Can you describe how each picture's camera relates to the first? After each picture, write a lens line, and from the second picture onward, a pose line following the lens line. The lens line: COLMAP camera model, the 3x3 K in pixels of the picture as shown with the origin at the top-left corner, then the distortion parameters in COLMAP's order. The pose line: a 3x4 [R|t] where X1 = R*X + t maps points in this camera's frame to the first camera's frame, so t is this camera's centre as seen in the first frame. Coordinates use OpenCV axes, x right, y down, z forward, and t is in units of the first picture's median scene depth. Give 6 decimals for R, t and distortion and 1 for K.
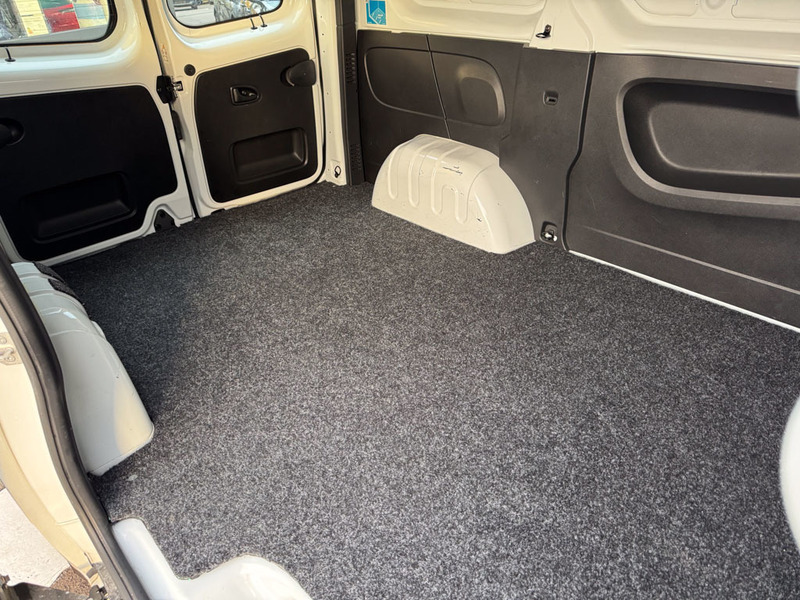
lens RADIAL K [[552.6, 0, 400.0], [0, 552.6, 300.0], [0, 0, 1]] dist [0.057908, -0.069595]
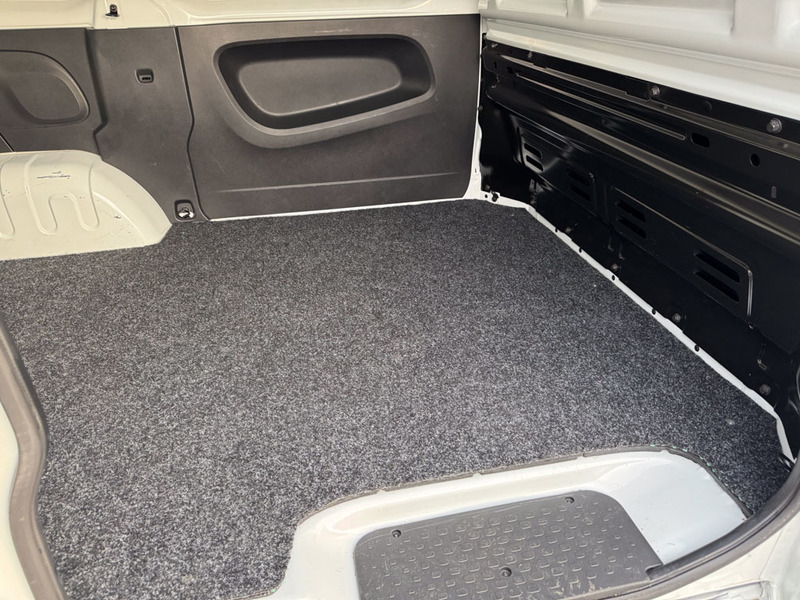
lens RADIAL K [[572.4, 0, 400.0], [0, 572.4, 300.0], [0, 0, 1]] dist [0.048624, -0.083050]
pose [[0.503561, -0.384653, 0.773607, -0.484439], [0.447733, 0.881985, 0.147099, 0.050897], [-0.738892, 0.272296, 0.616355, 0.140744]]
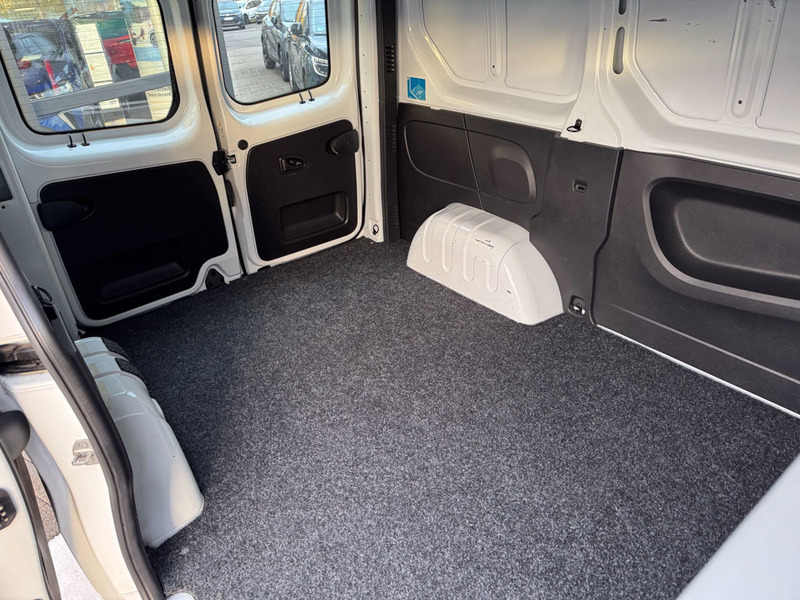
lens RADIAL K [[552.6, 0, 400.0], [0, 552.6, 300.0], [0, 0, 1]] dist [0.057908, -0.069595]
pose [[0.997778, 0.027637, -0.060617, 0.001346], [-0.028767, 0.999427, -0.017841, -0.125962], [0.060089, 0.019545, 0.998002, -0.067075]]
